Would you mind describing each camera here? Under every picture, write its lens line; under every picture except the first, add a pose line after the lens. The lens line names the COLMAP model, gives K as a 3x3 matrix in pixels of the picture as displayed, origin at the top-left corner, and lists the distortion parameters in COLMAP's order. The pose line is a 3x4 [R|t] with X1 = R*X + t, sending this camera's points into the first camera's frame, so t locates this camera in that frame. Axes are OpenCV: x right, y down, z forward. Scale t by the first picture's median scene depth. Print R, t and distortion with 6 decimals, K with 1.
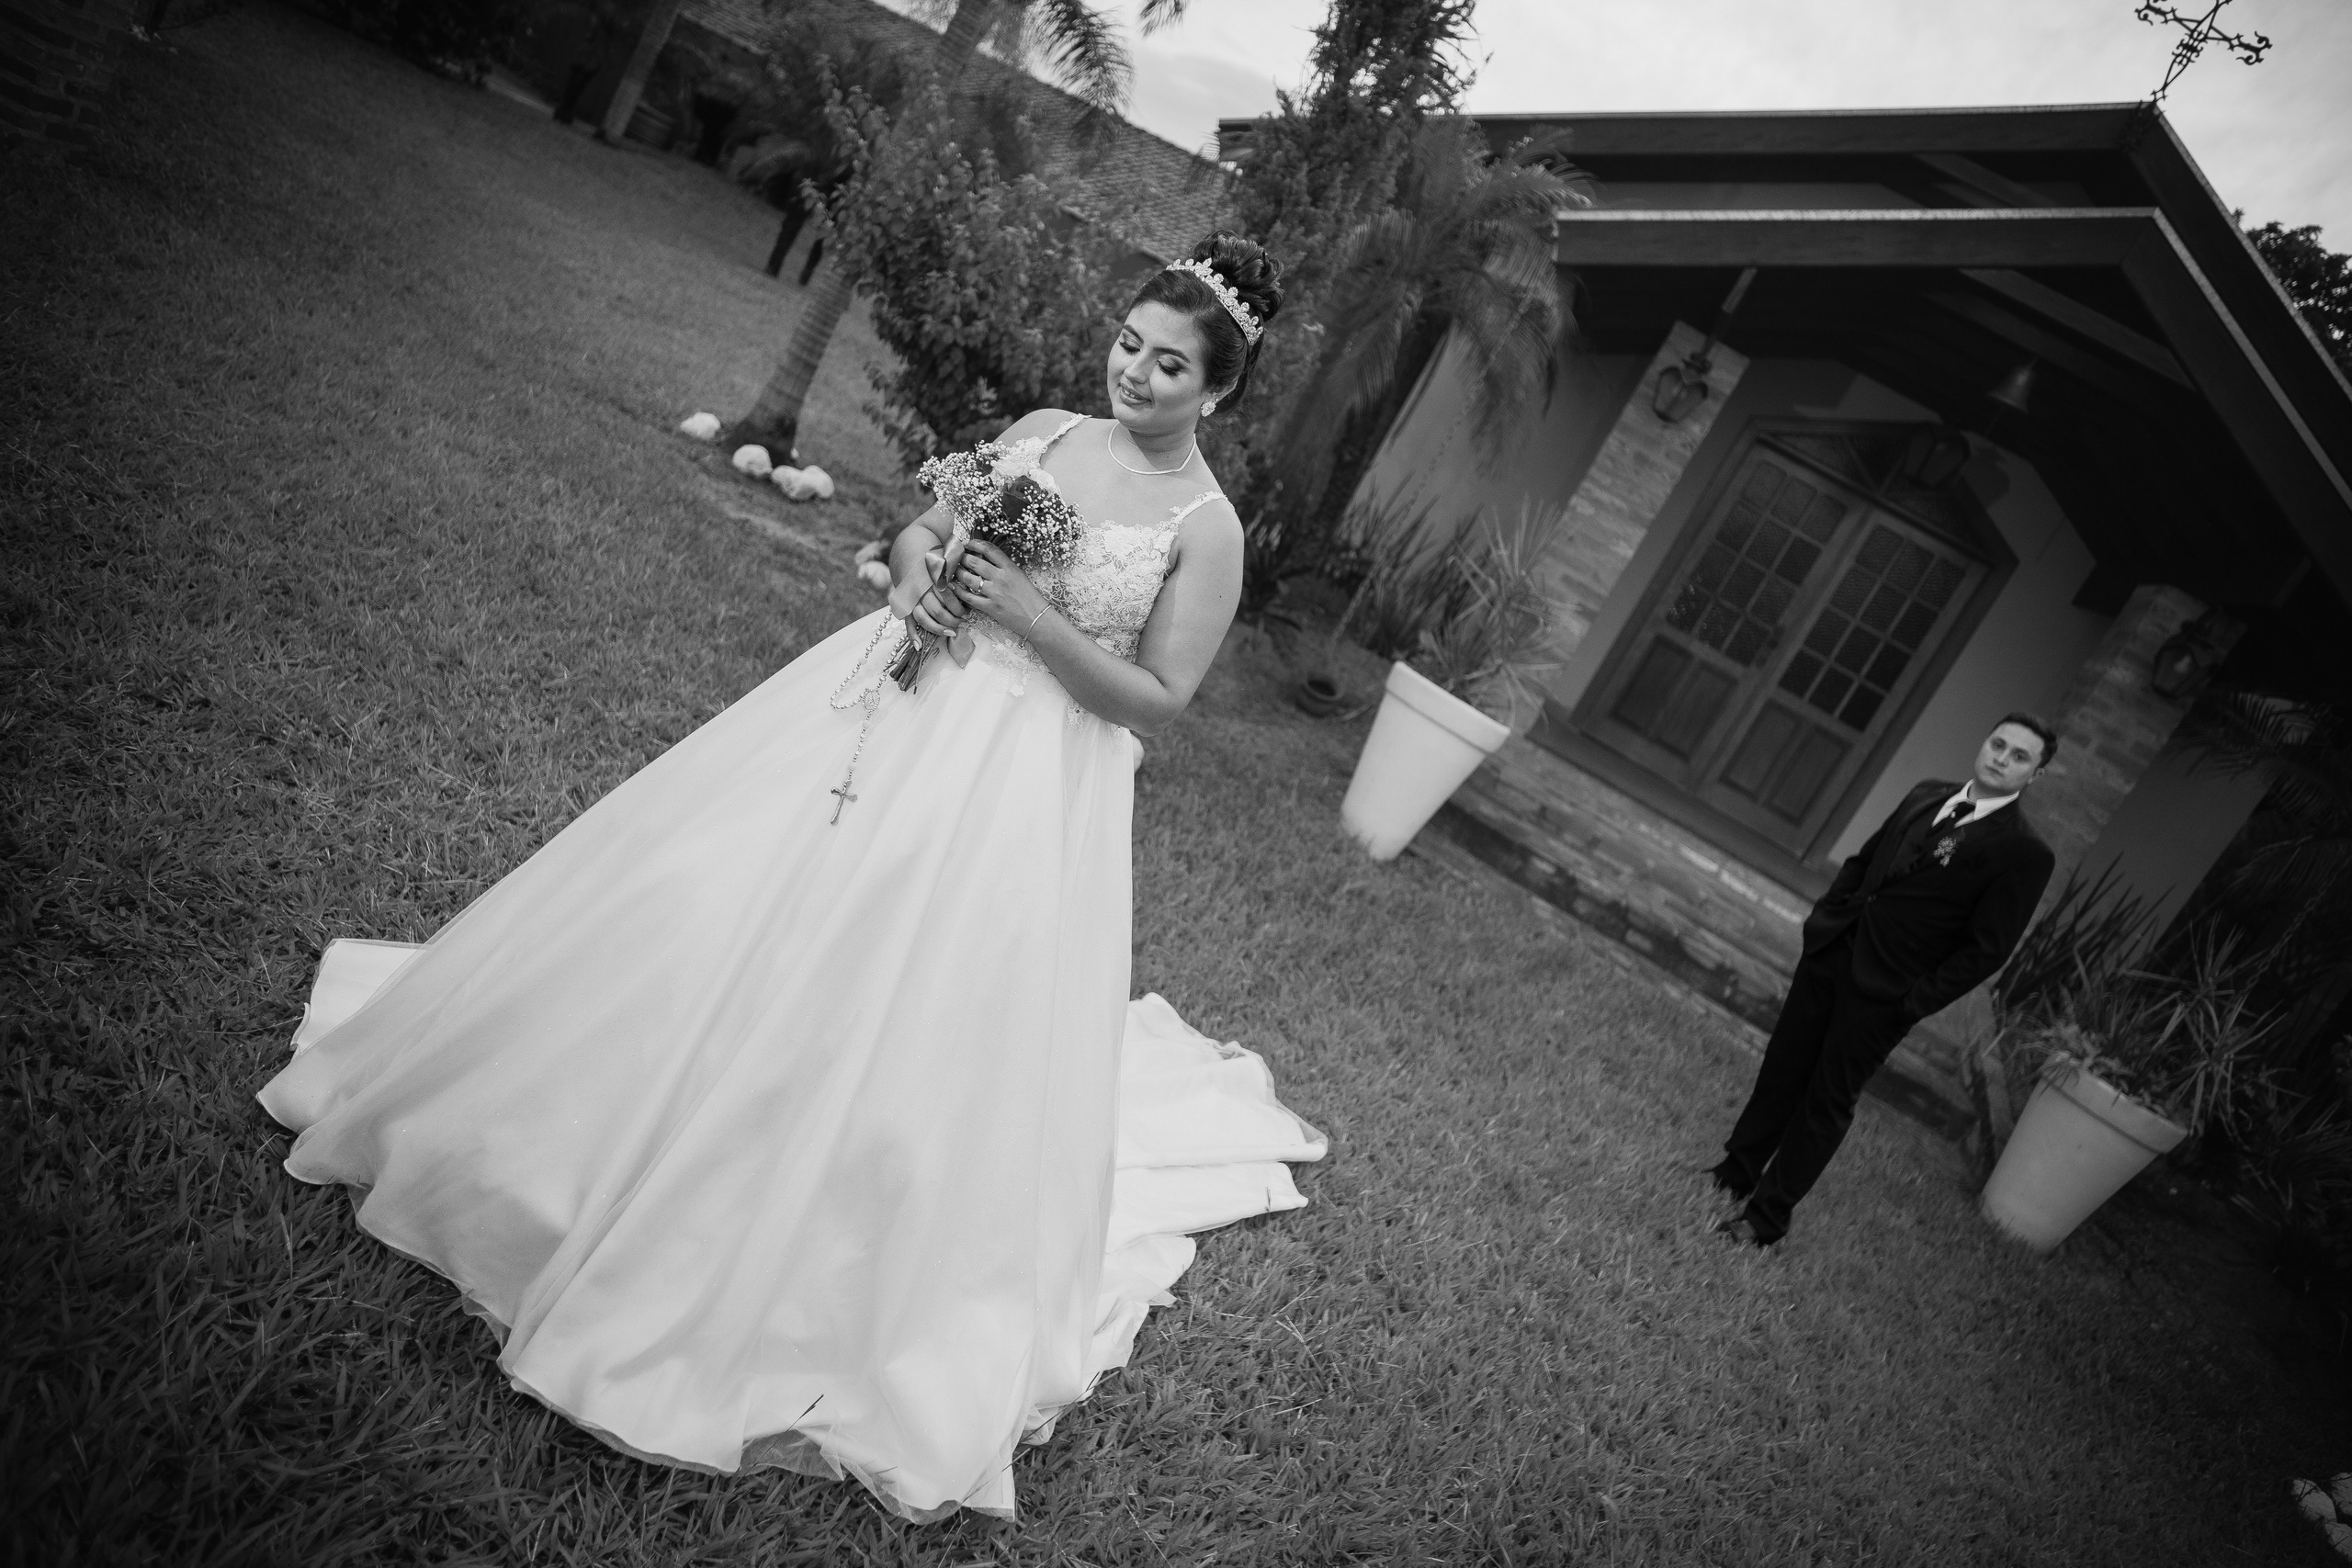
lens RADIAL K [[1601.8, 0, 1166.4], [0, 1601.8, 793.4], [0, 0, 1]] dist [-0.112143, 0.117808]
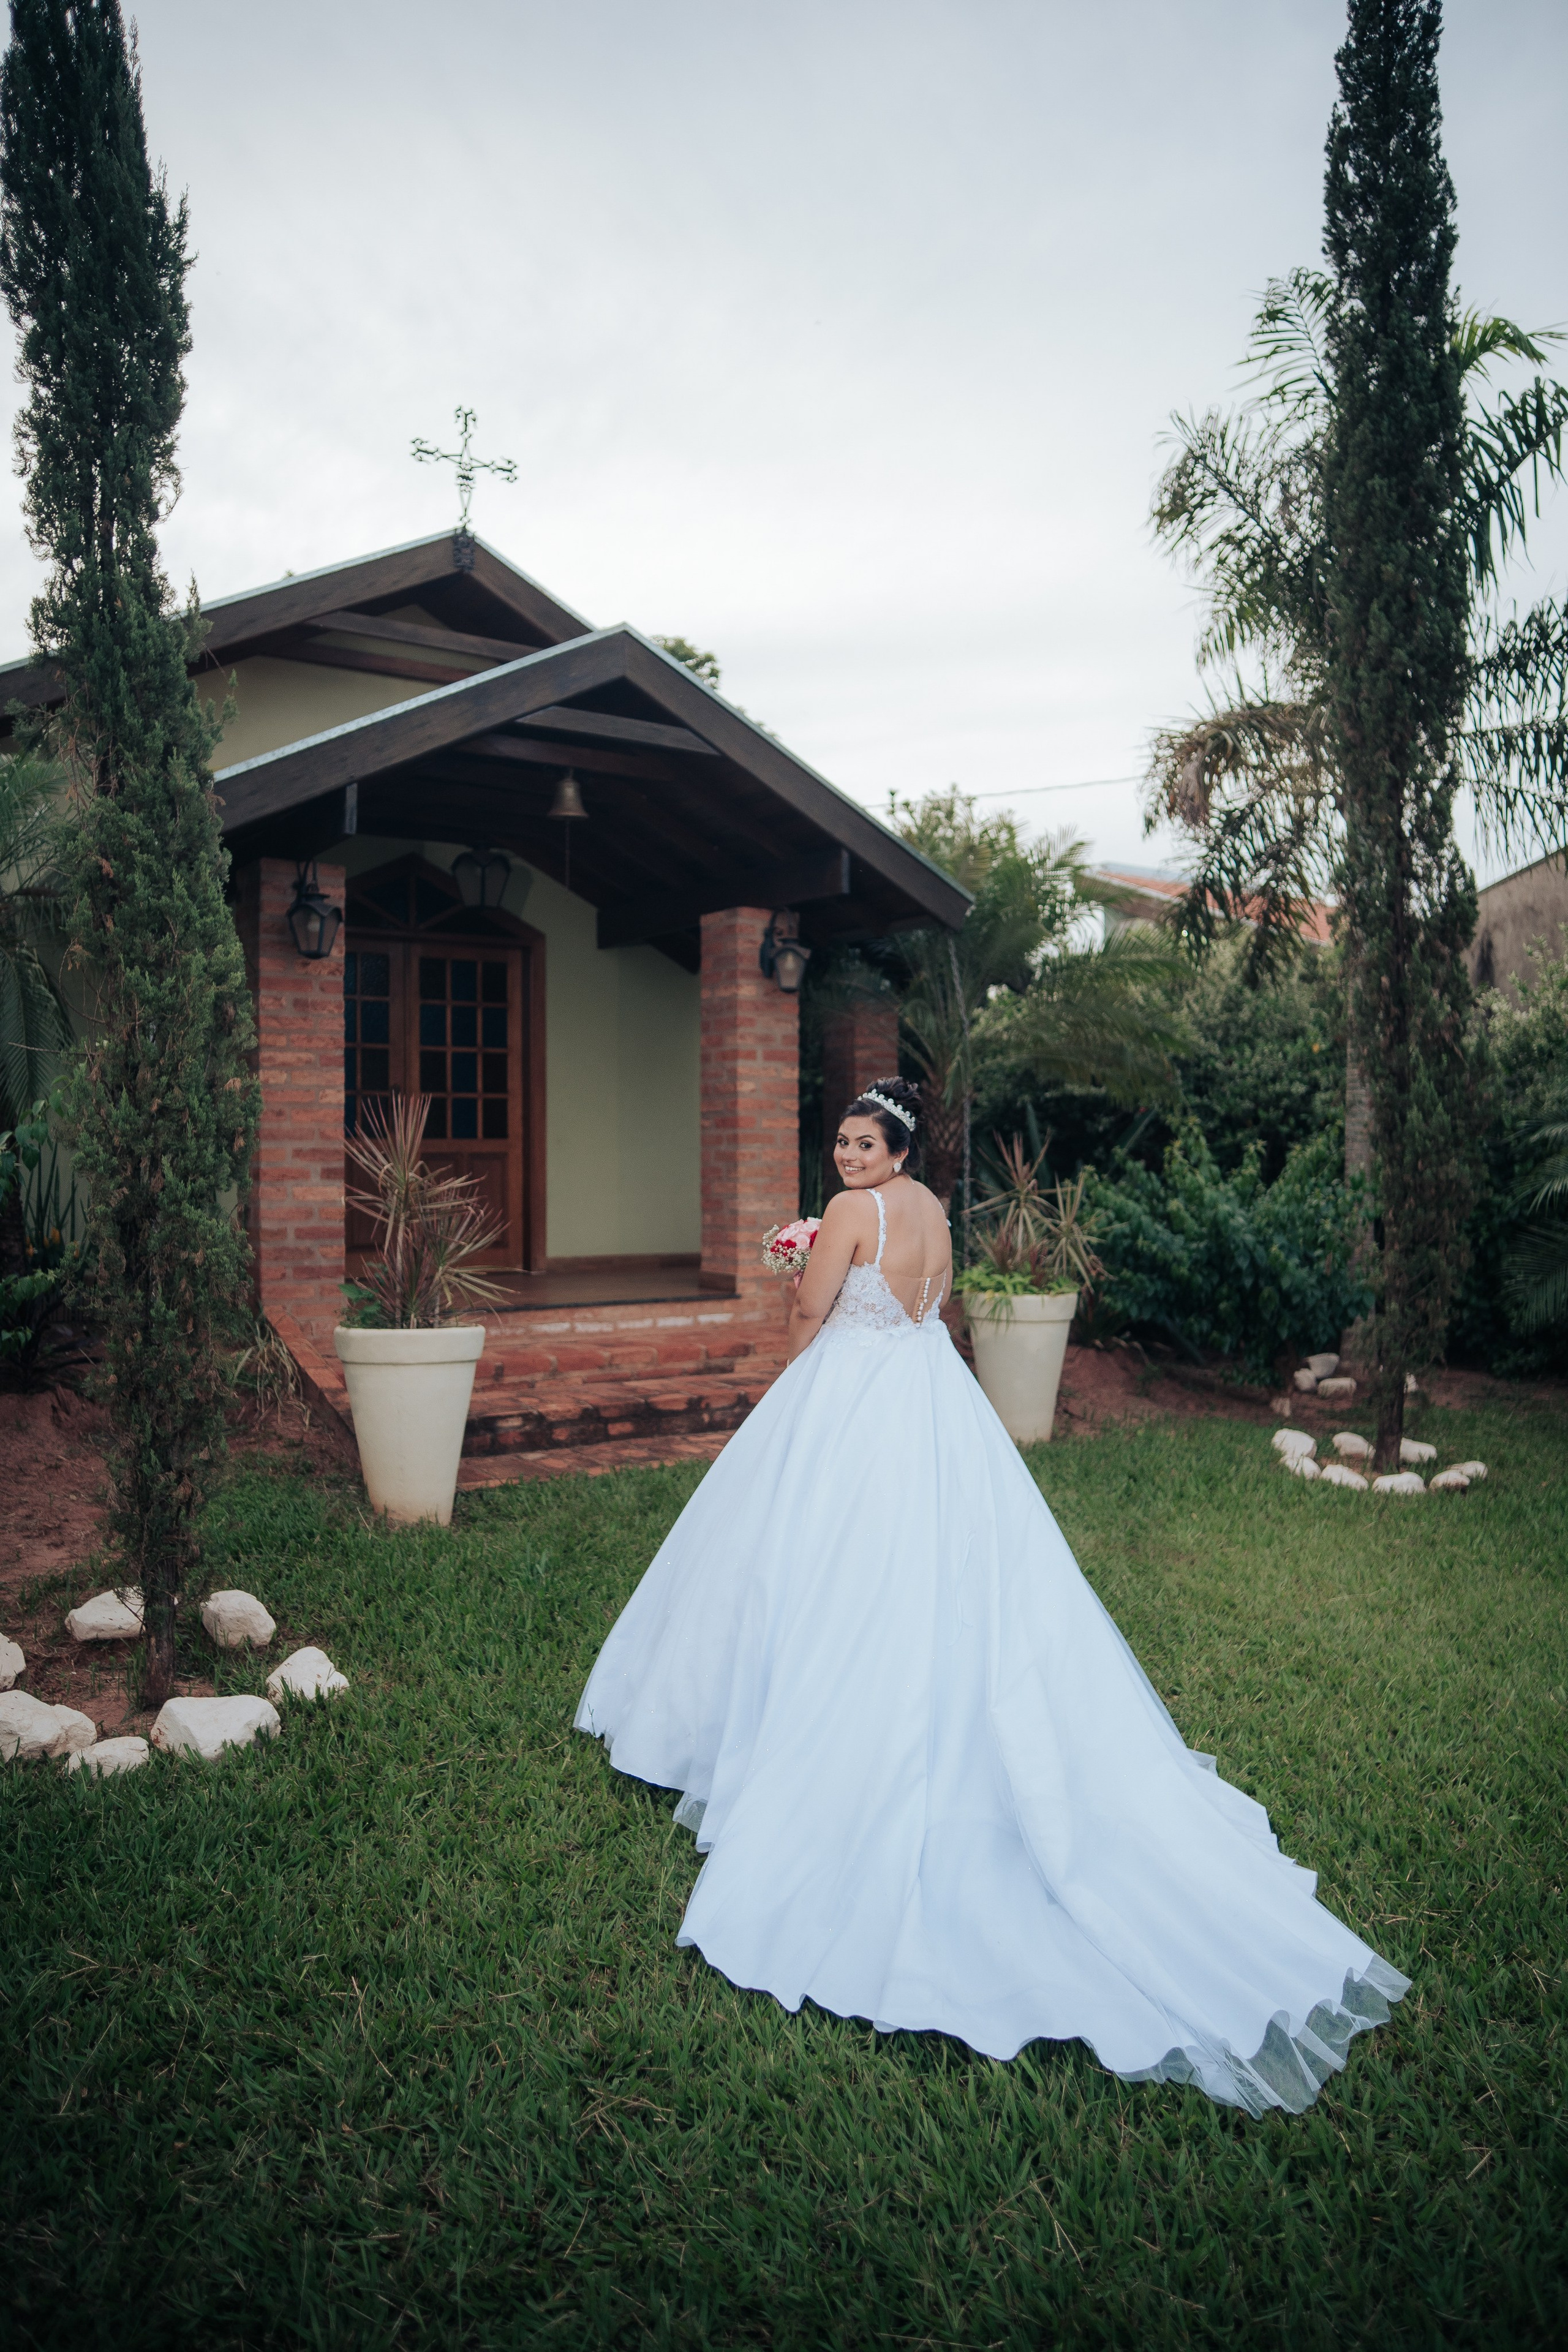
lens RADIAL K [[1605.0, 0, 788.2], [0, 1605.0, 1178.4], [0, 0, 1]] dist [-0.104759, 0.115168]
pose [[0.559045, -0.484058, 0.673168, -0.230878], [0.487806, 0.848529, 0.205048, -0.183976], [-0.670458, 0.213745, 0.710493, 0.167519]]
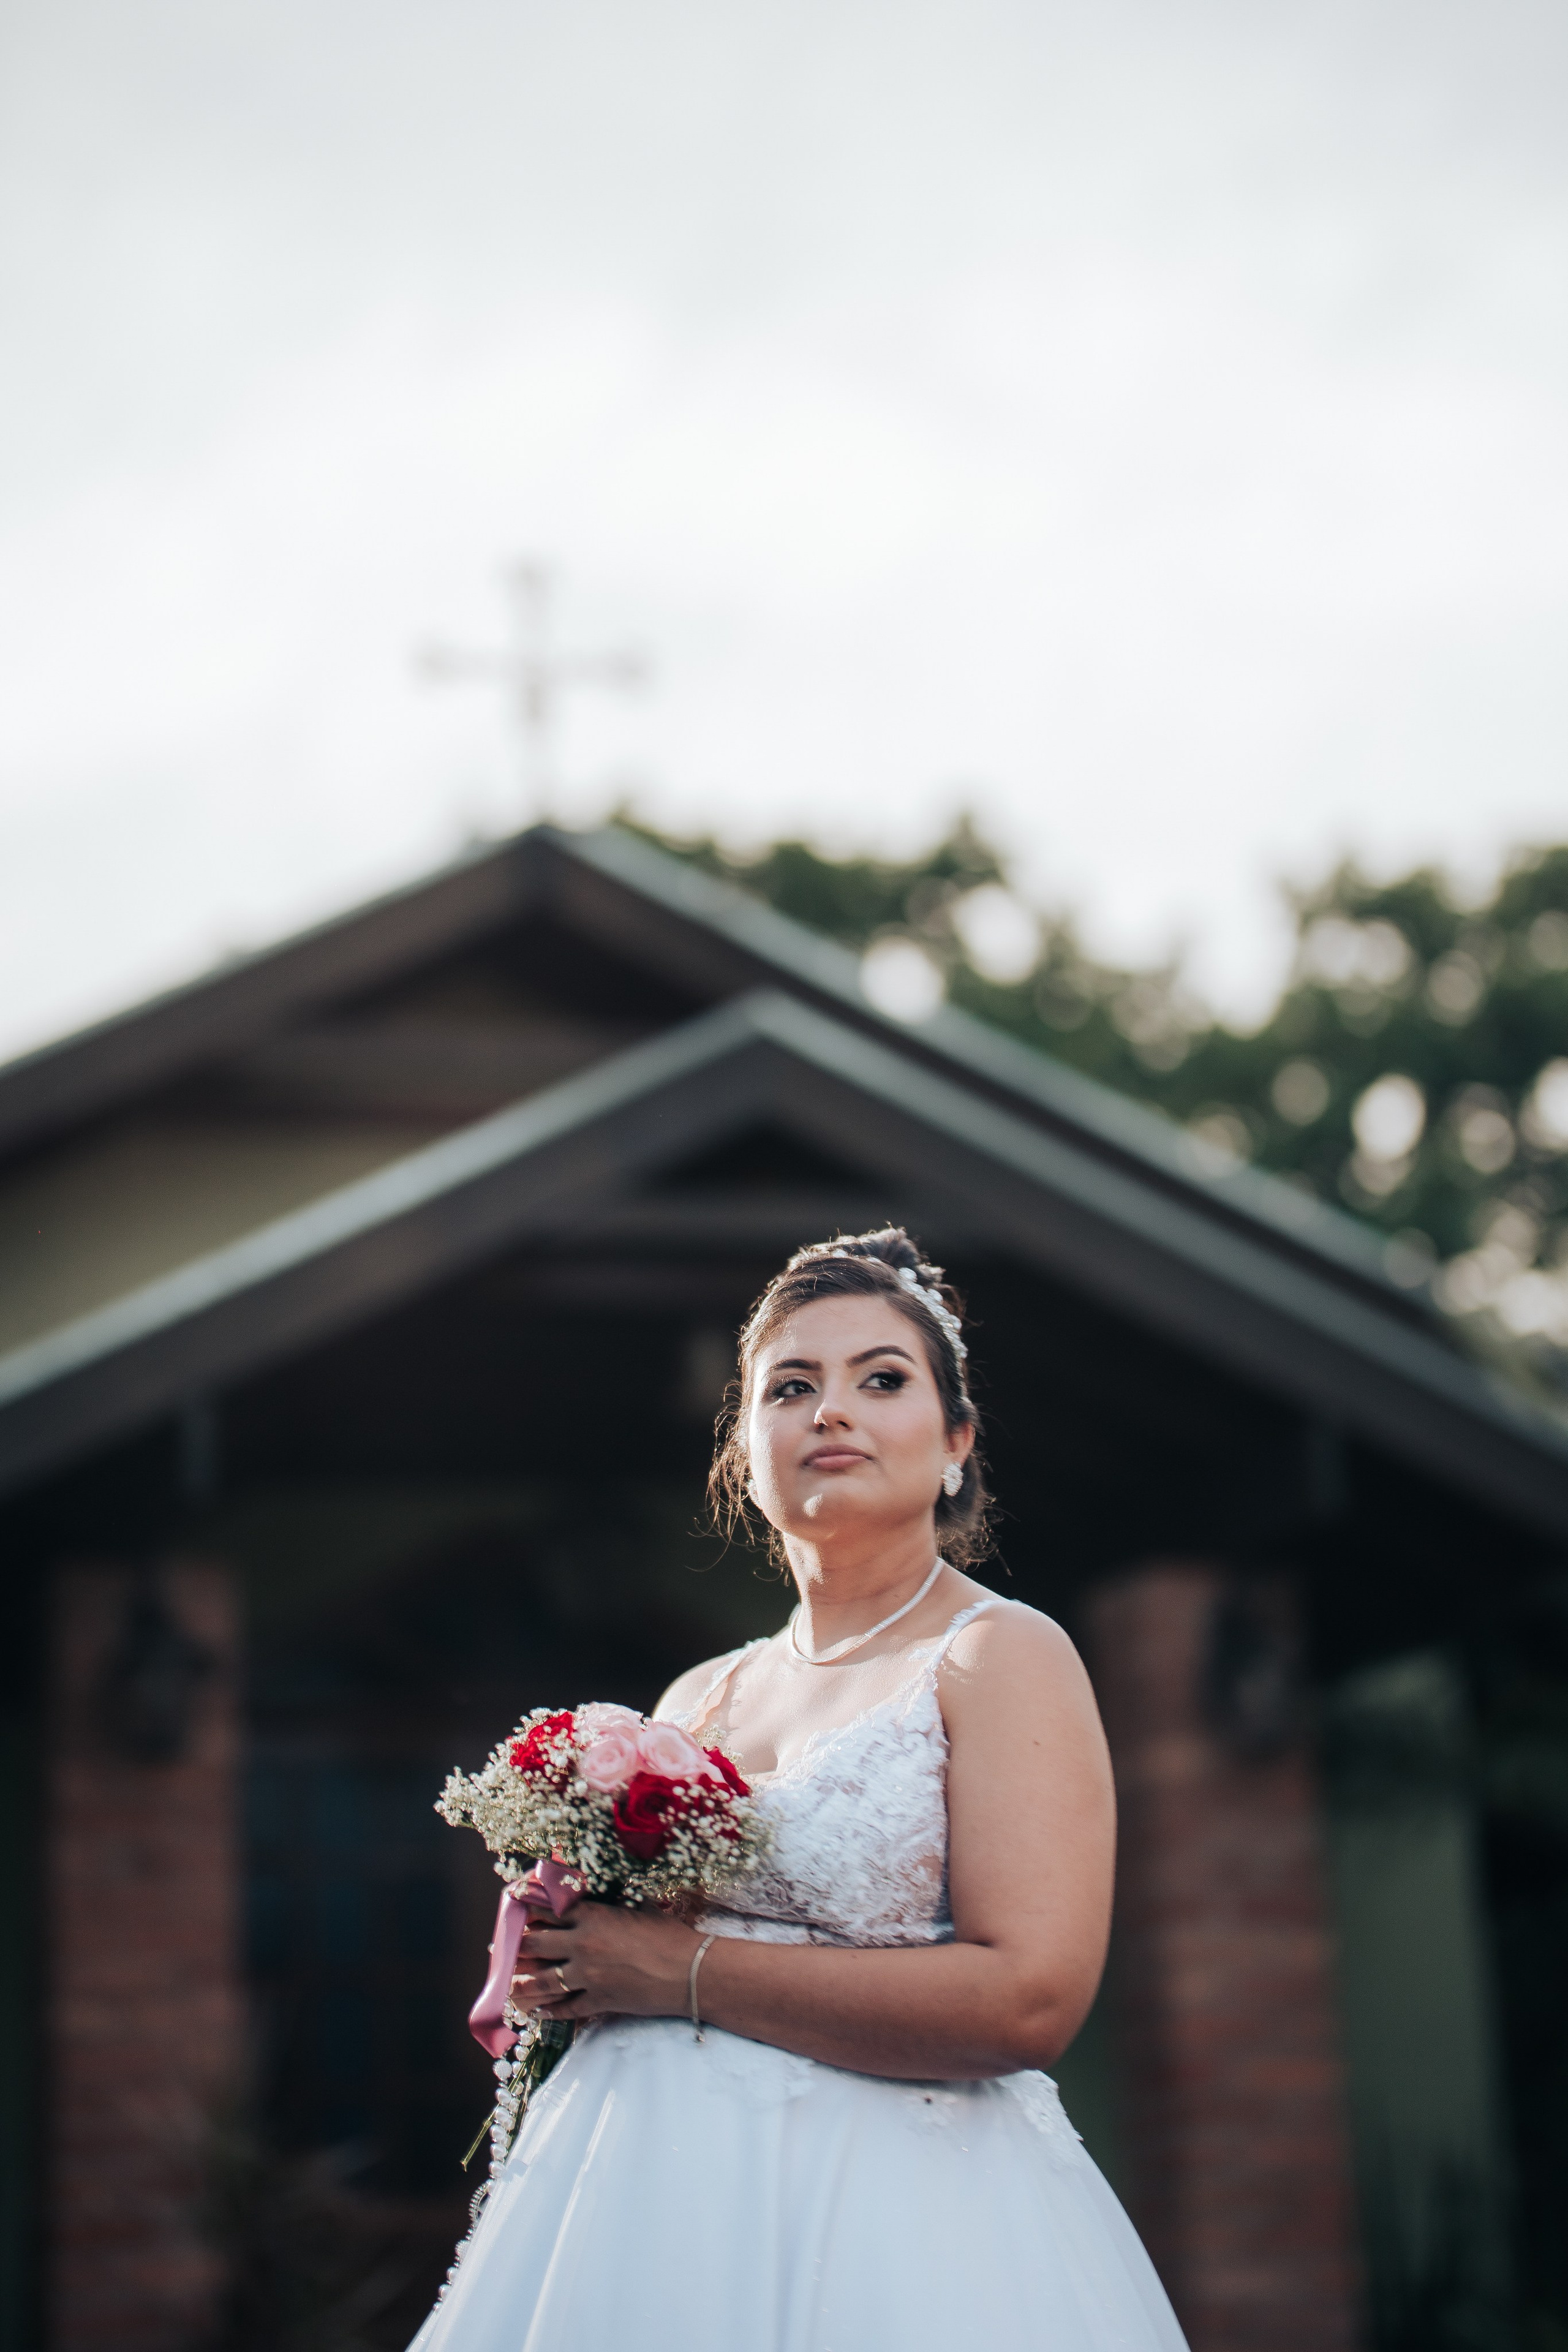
lens RADIAL K [[5608.0, 0, 779.8], [0, 5608.0, 1175.3], [0, 0, 1]] dist [0.050740, 0.729013]
pose [[0.716192, -0.377074, 0.587268, -0.450147], [0.564627, 0.807648, -0.170005, 0.004047], [-0.410201, 0.453344, 0.791337, -0.437932]]
